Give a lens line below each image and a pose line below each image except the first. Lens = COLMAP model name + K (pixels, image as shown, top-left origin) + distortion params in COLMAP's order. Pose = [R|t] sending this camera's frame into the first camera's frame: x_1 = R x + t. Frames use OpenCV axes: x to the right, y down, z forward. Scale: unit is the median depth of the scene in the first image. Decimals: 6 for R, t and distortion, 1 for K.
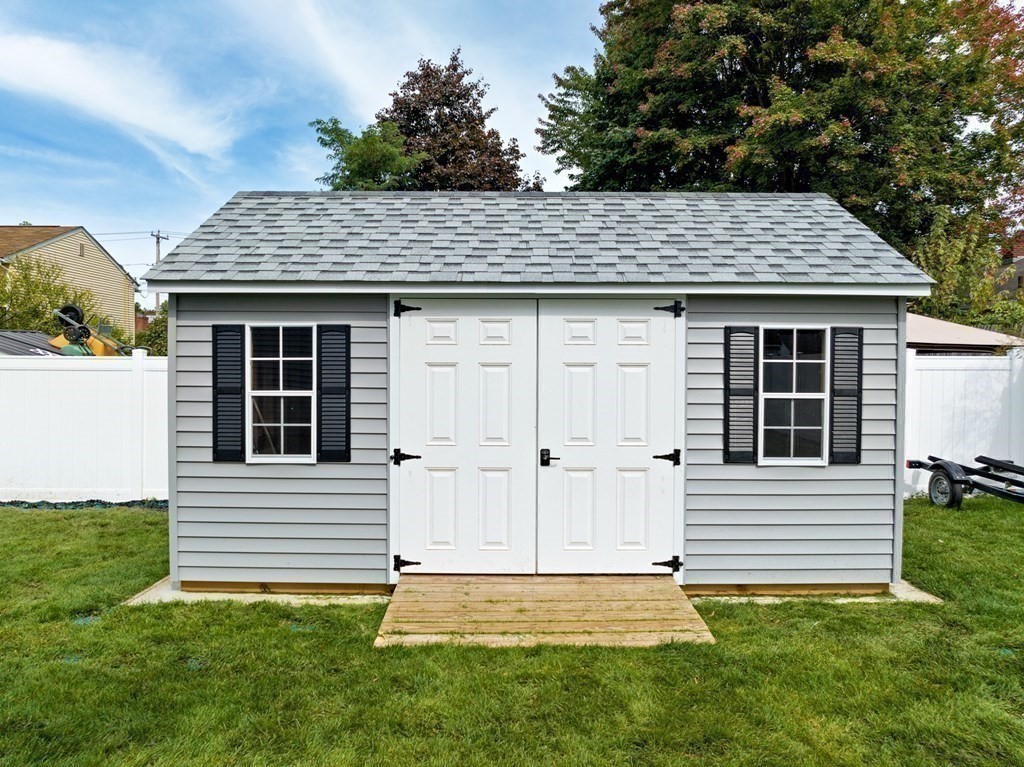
lens RADIAL K [[705.9, 0, 506.8], [0, 705.9, 379.9], [0, 0, 1]] dist [-0.091711, 0.074266]
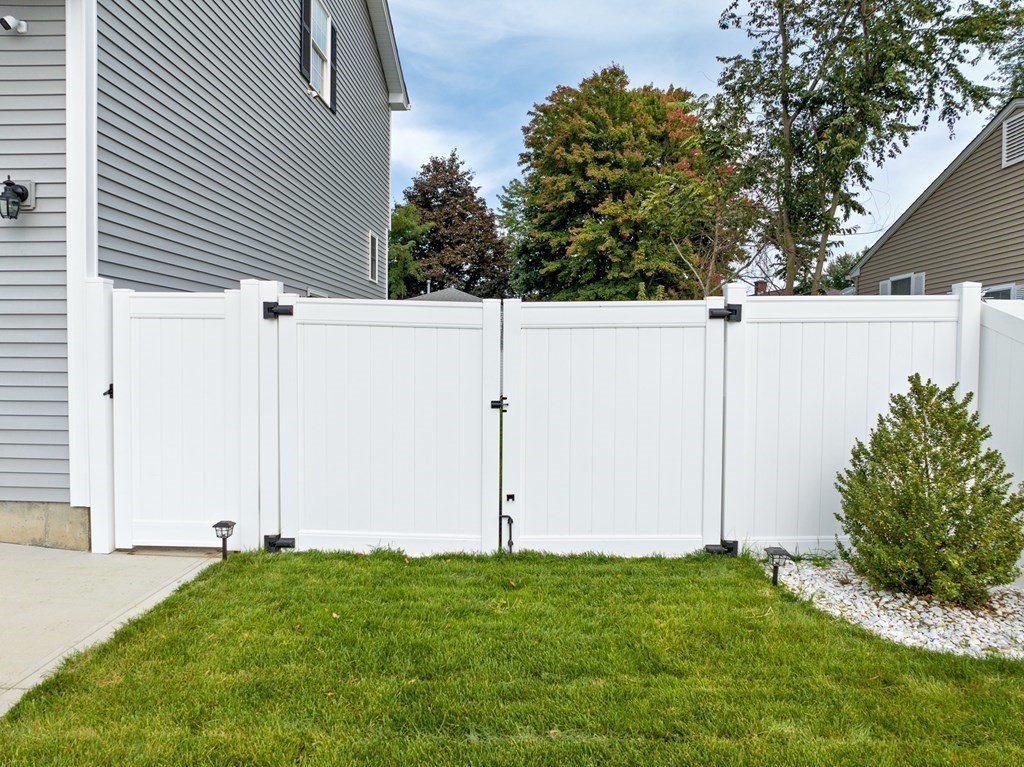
lens RADIAL K [[705.9, 0, 506.8], [0, 705.9, 379.9], [0, 0, 1]] dist [-0.091711, 0.074266]
pose [[0.998389, -0.007133, -0.056289, 0.127702], [0.007782, 0.999906, 0.011318, 0.014954], [0.056203, -0.011738, 0.998350, -0.544234]]
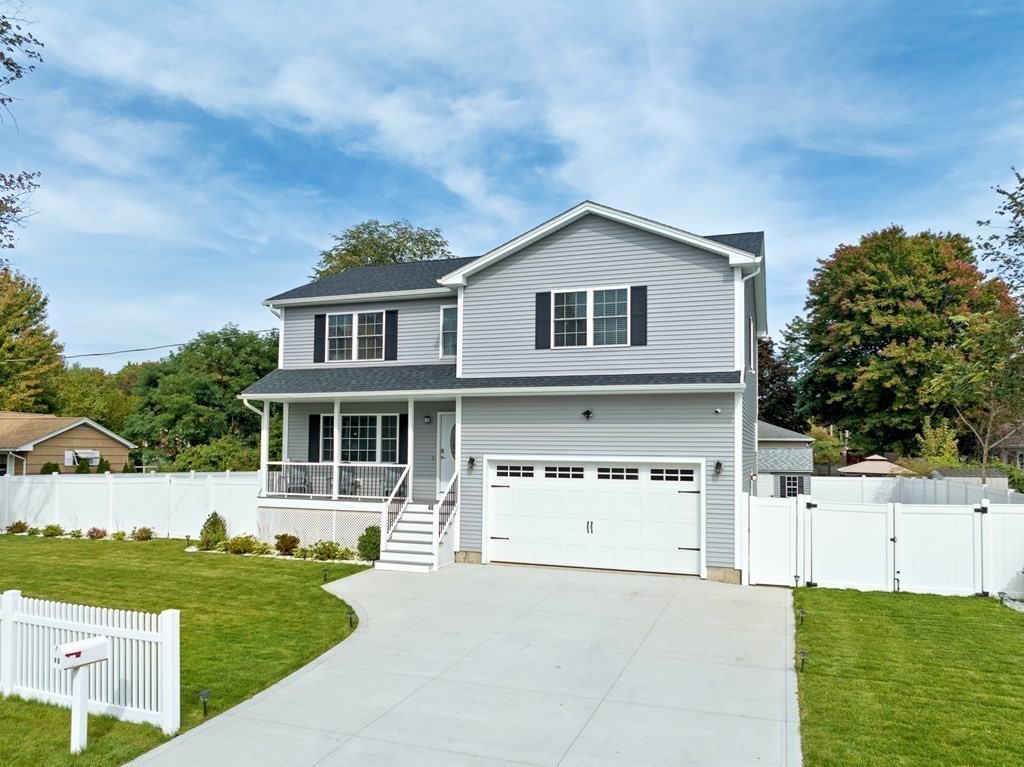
lens RADIAL K [[726.9, 0, 479.4], [0, 726.9, 419.6], [0, 0, 1]] dist [-0.055238, 0.003403]
pose [[0.914225, -0.025933, -0.404376, 0.066862], [-0.001927, 0.997660, -0.068337, -0.019487], [0.405202, 0.063255, 0.912036, -0.885165]]
